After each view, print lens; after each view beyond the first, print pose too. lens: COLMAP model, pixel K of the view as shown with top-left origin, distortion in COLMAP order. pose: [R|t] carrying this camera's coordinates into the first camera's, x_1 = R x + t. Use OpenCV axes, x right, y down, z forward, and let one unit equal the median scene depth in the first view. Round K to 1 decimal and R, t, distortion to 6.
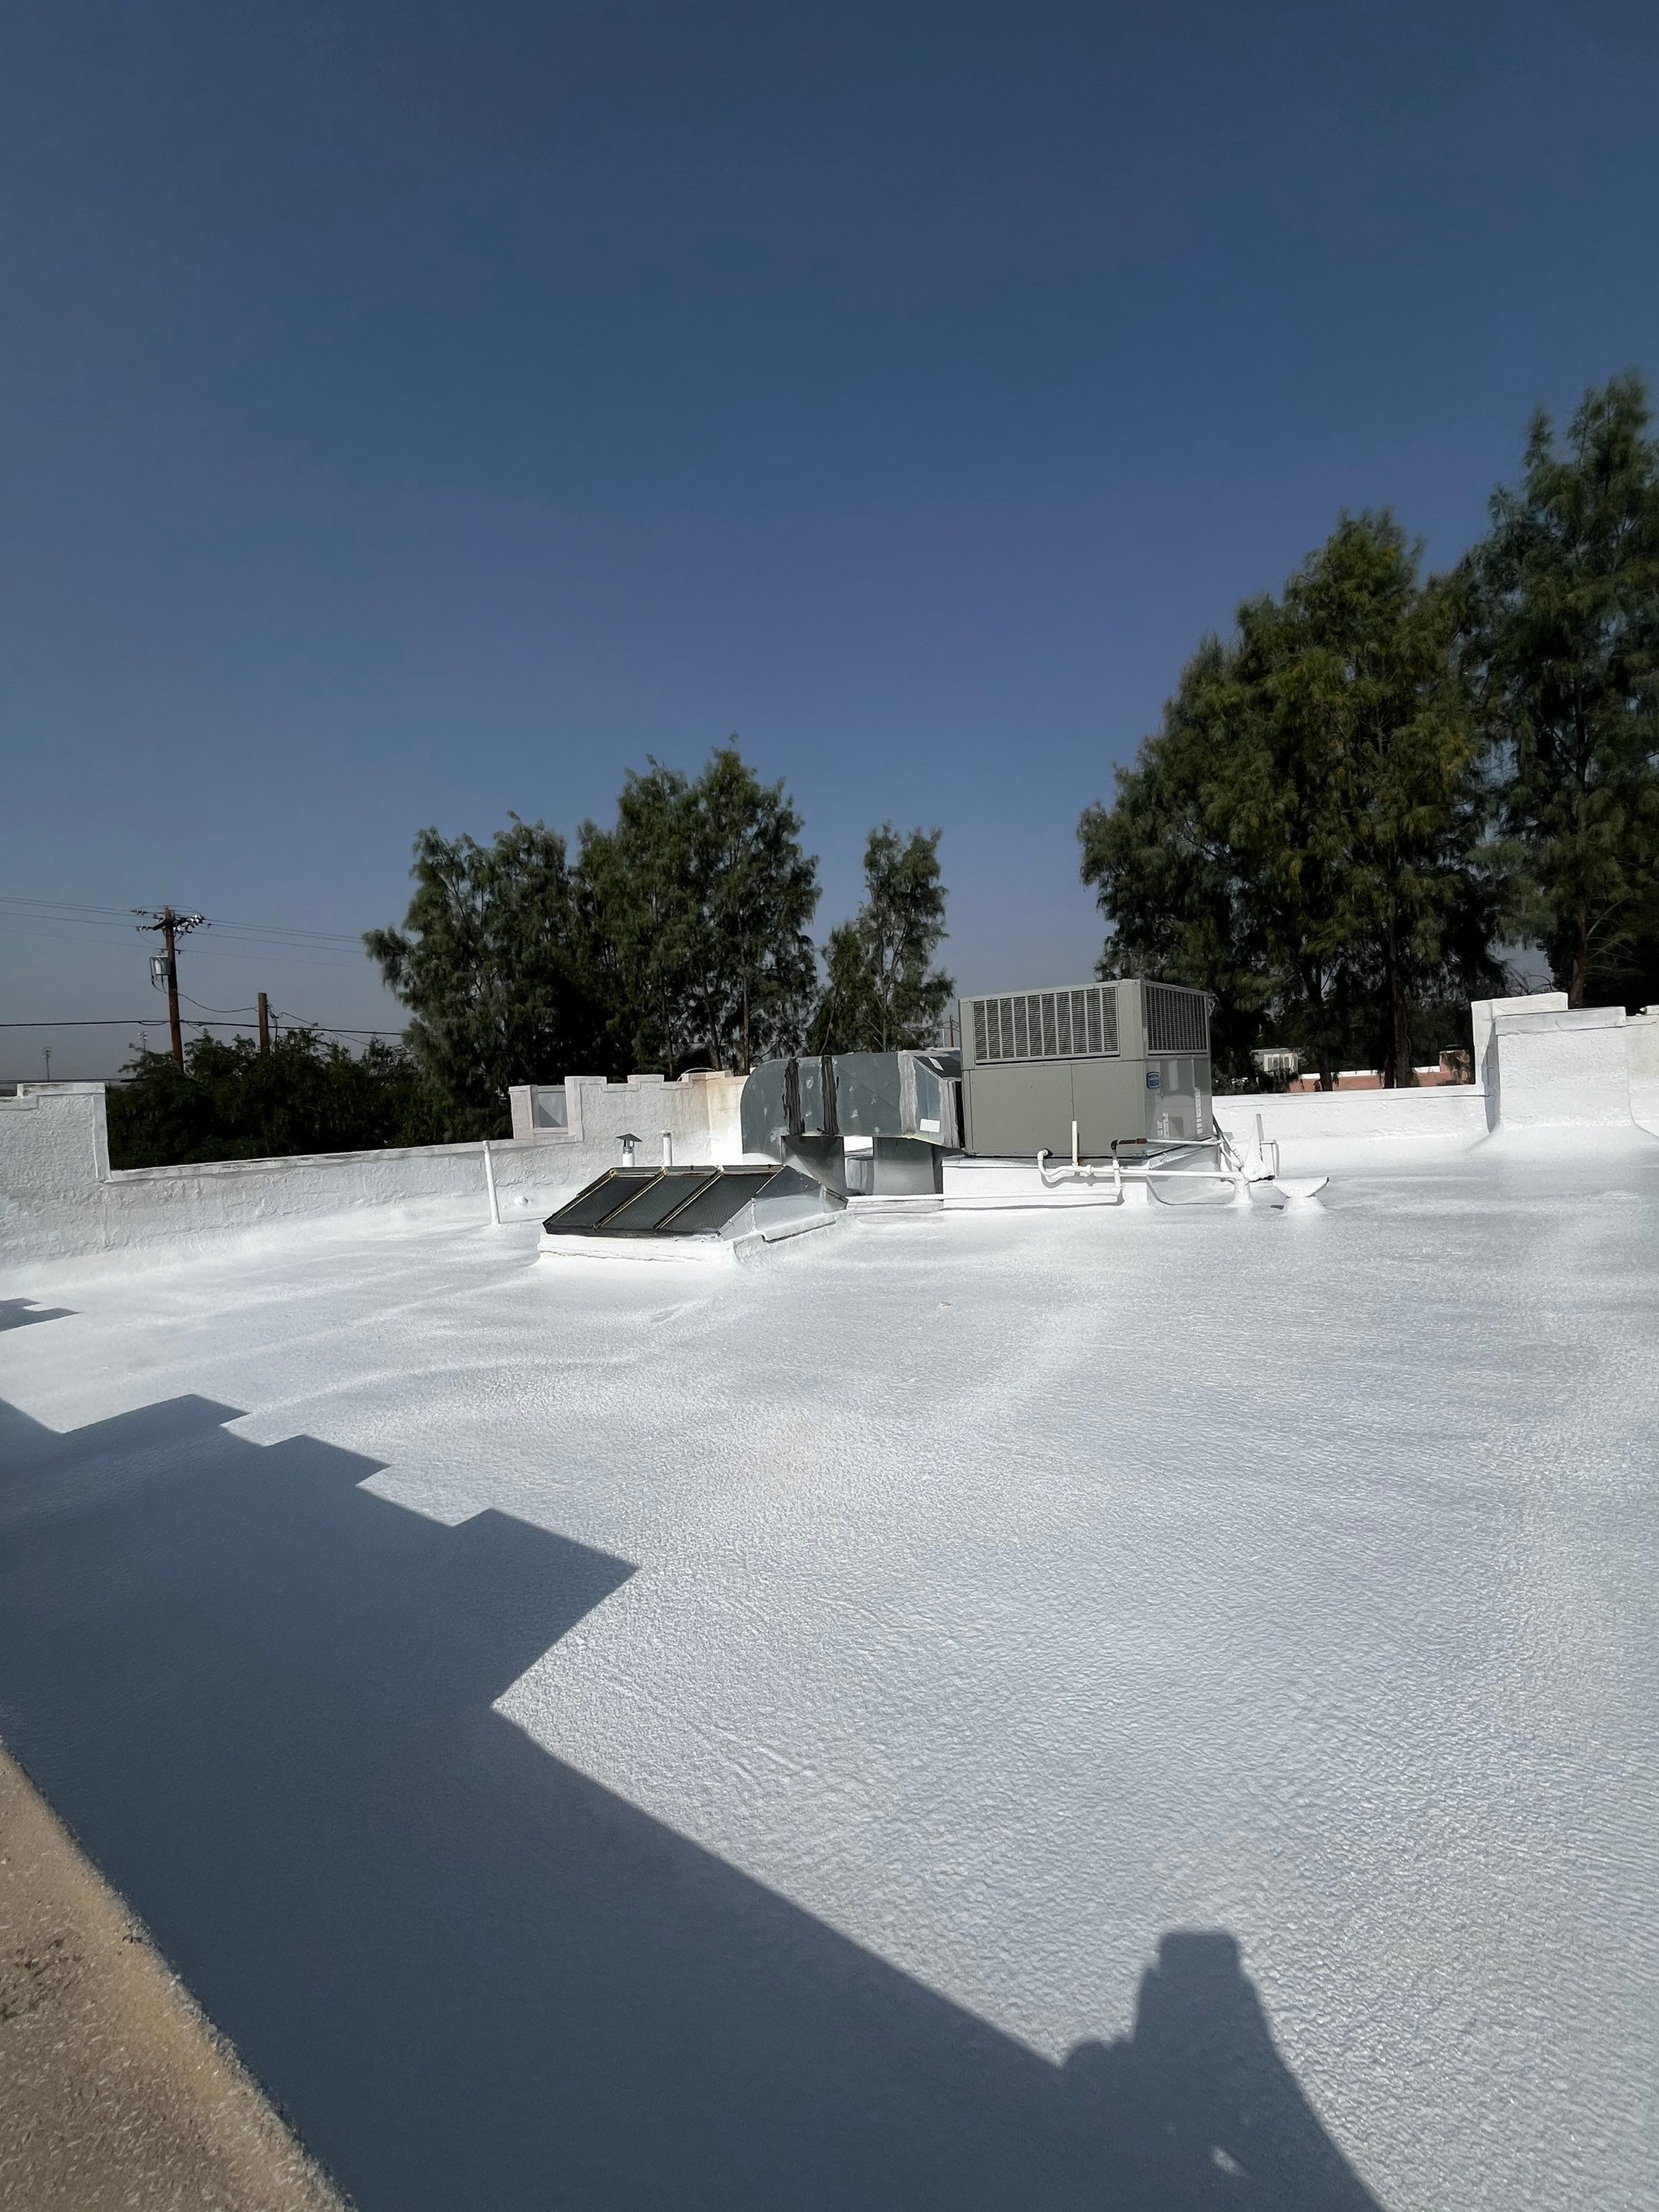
lens RADIAL K [[893.7, 0, 834.3], [0, 893.7, 1114.8], [0, 0, 1]] dist [-0.006001, -0.001672]
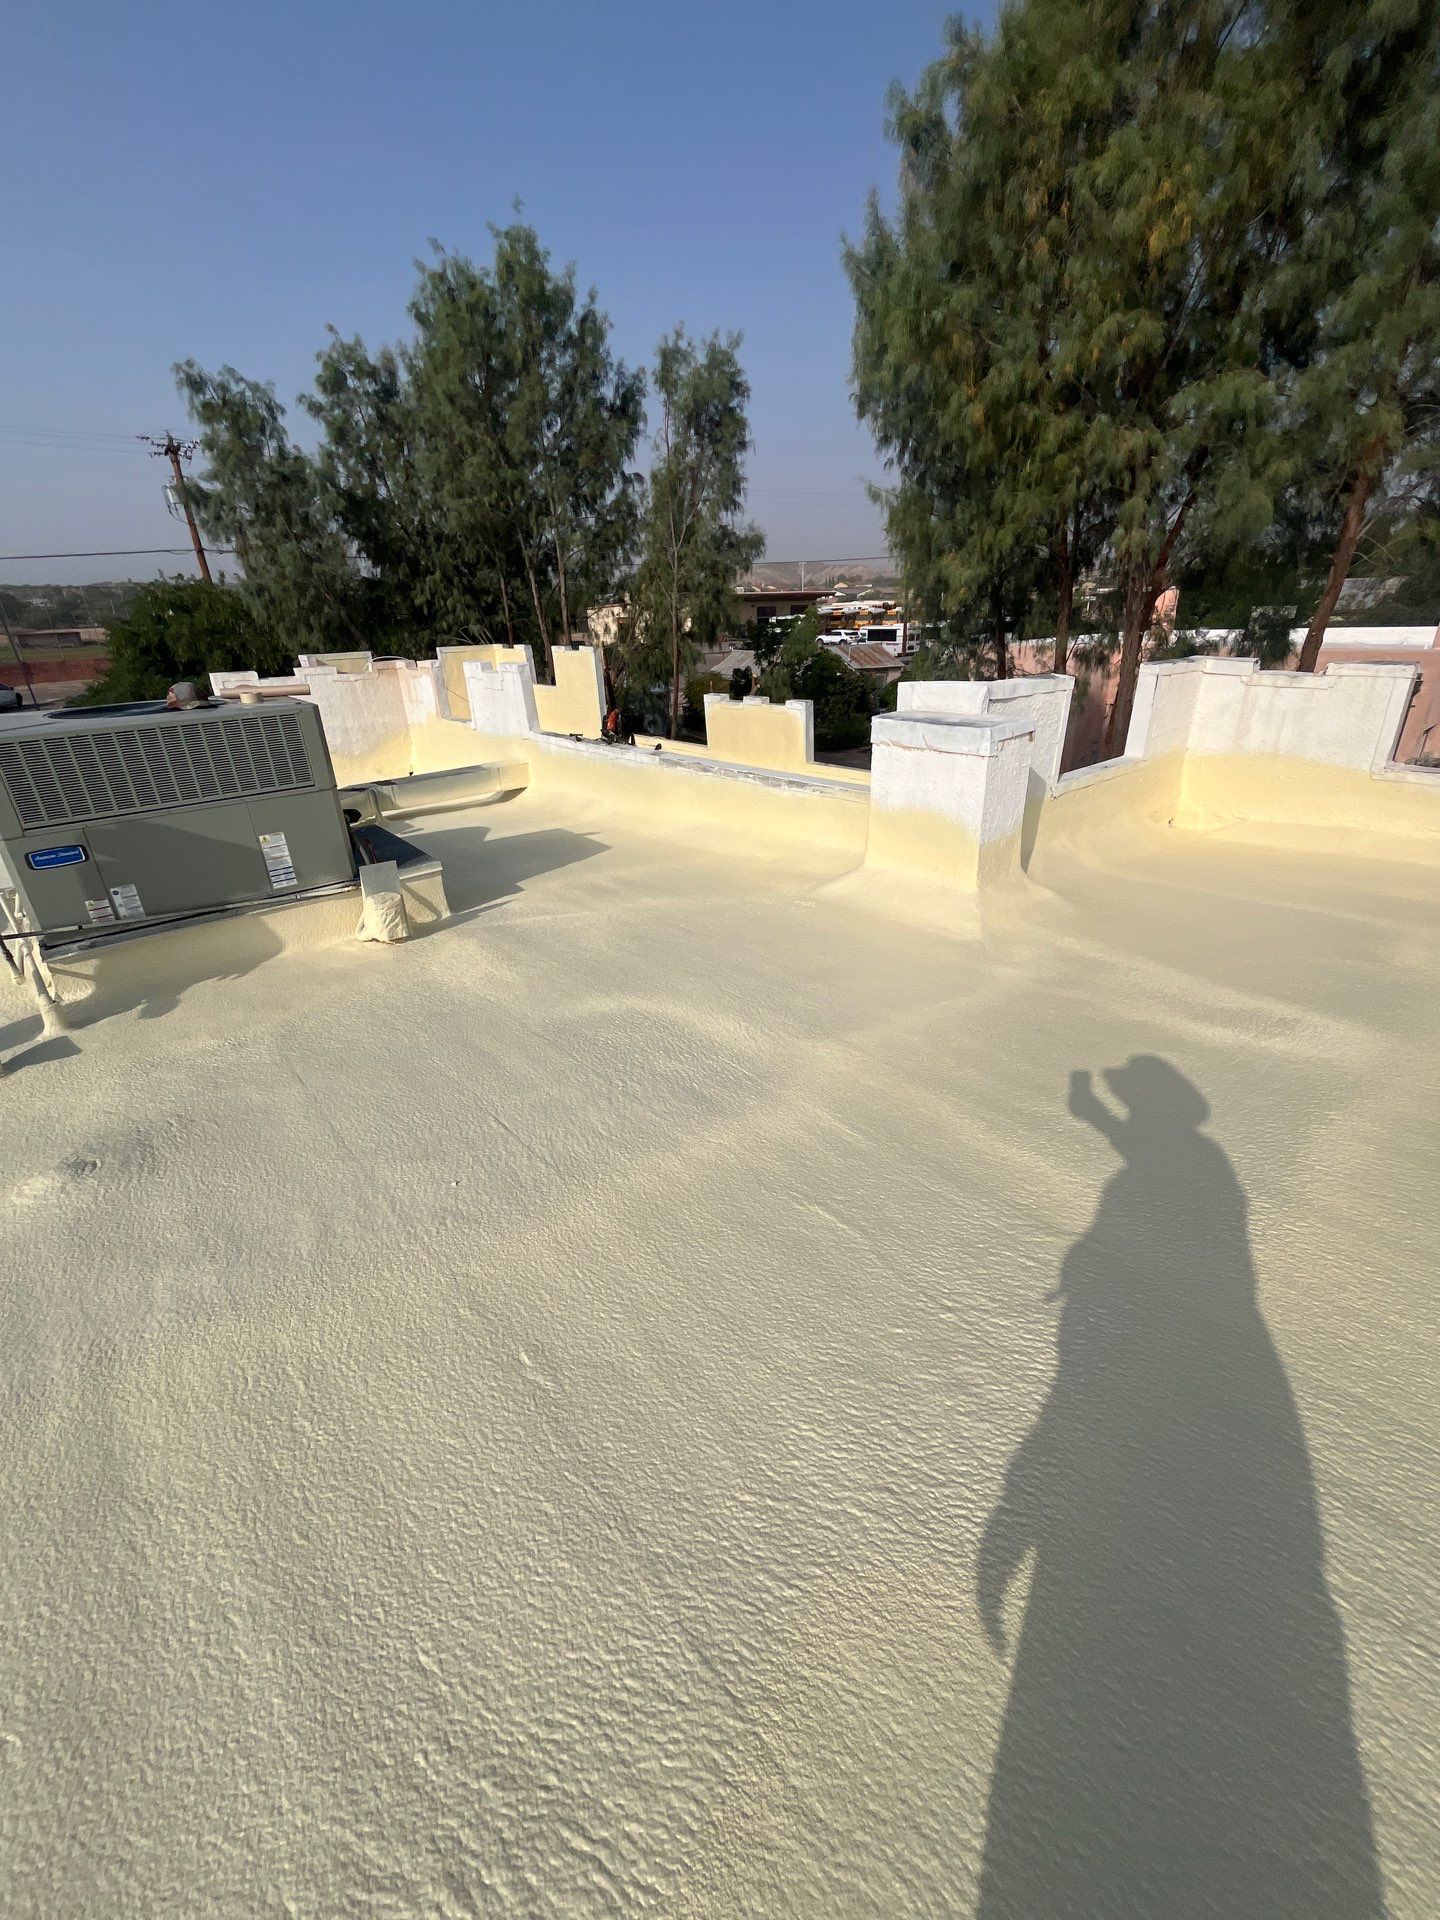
lens RADIAL K [[775.7, 0, 733.8], [0, 775.7, 963.9], [0, 0, 1]] dist [-0.006001, -0.001672]
pose [[0.968559, 0.131830, -0.210985, 0.399054], [-0.035811, 0.913107, 0.406144, -0.087386], [0.246194, -0.385818, 0.889119, 0.156568]]
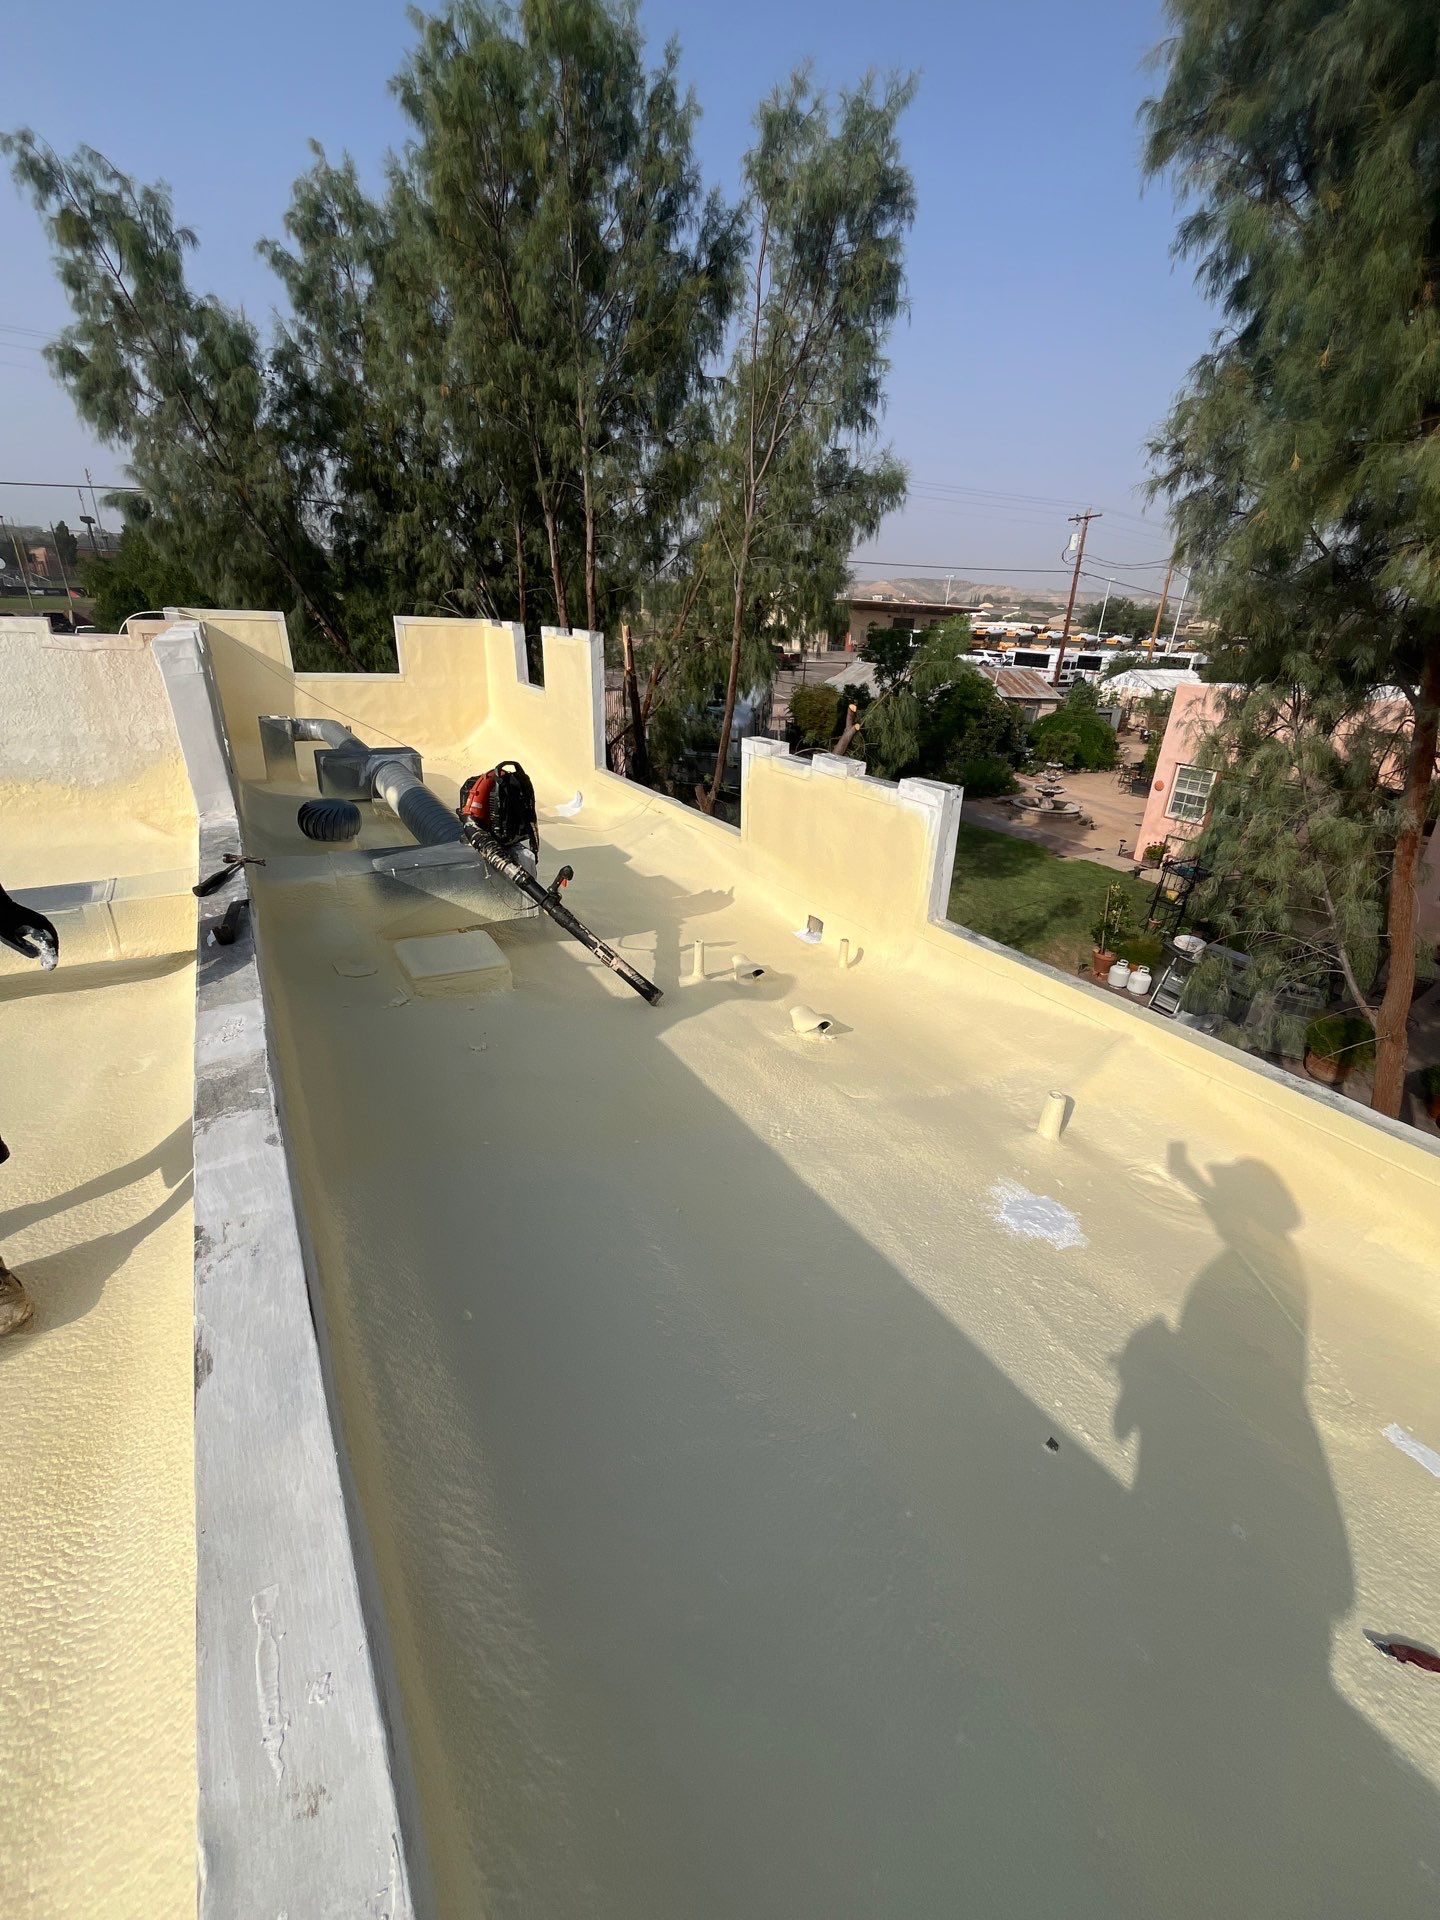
lens RADIAL K [[775.7, 0, 727.1], [0, 775.7, 958.1], [0, 0, 1]] dist [-0.006001, -0.001672]
pose [[0.907703, 0.260085, -0.329288, 0.322223], [-0.113403, 0.907591, 0.404251, -0.074400], [0.403998, -0.329598, 0.853317, 0.573261]]
